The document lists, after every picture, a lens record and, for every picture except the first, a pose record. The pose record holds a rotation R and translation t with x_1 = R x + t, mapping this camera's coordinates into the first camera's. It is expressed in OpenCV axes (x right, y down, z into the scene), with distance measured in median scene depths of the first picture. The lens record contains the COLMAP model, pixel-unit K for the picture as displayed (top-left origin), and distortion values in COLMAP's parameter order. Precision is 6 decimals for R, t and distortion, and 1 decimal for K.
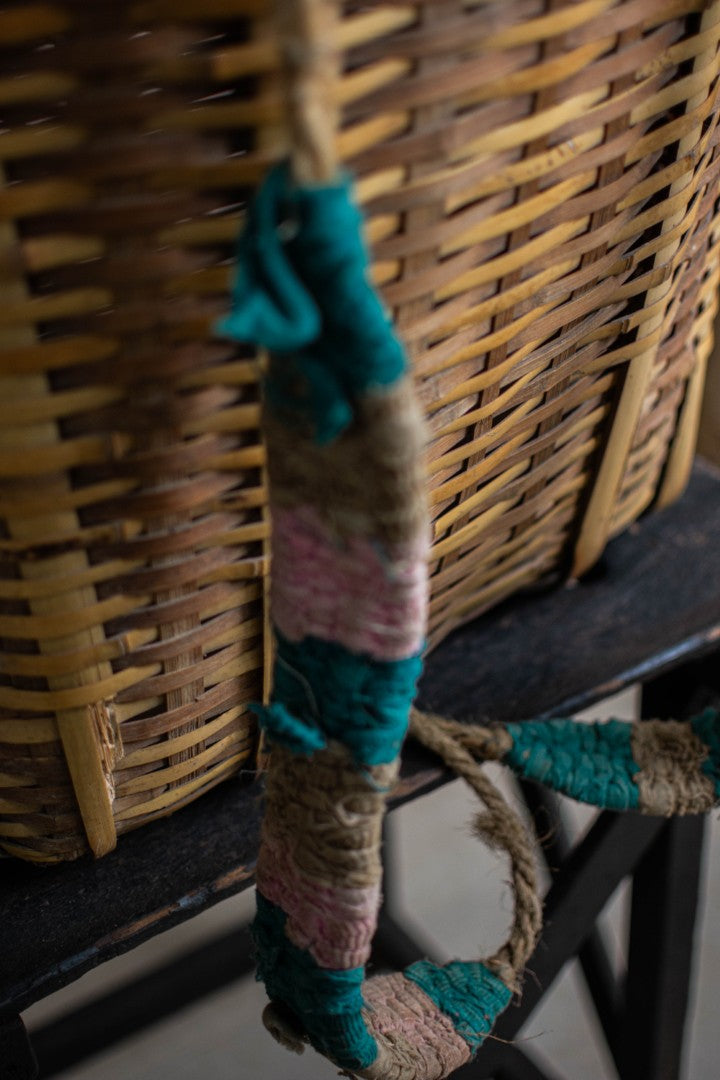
lens RADIAL K [[1680.7, 0, 340.6], [0, 1680.7, 515.7], [0, 0, 1]] dist [-0.192086, 0.057881]
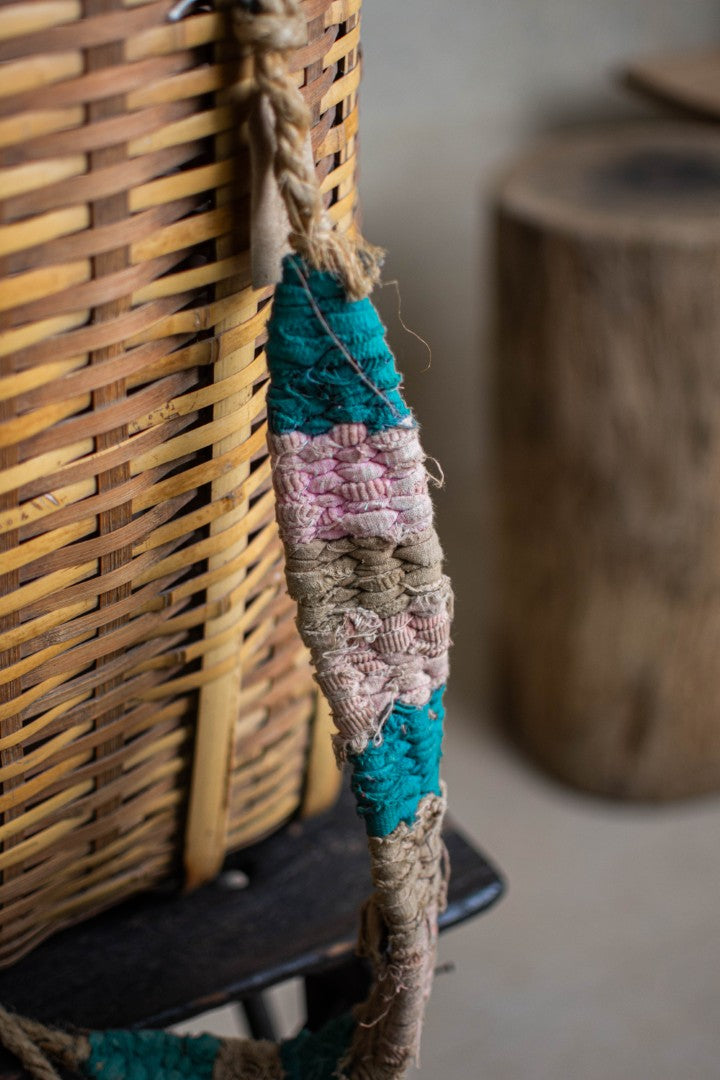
lens RADIAL K [[1680.7, 0, 340.6], [0, 1680.7, 515.7], [0, 0, 1]] dist [-0.192086, 0.057881]
pose [[0.997738, 0.049812, -0.045139, 0.308483], [-0.054309, 0.993032, -0.104580, -0.098070], [0.039615, 0.106795, 0.993492, -0.008383]]
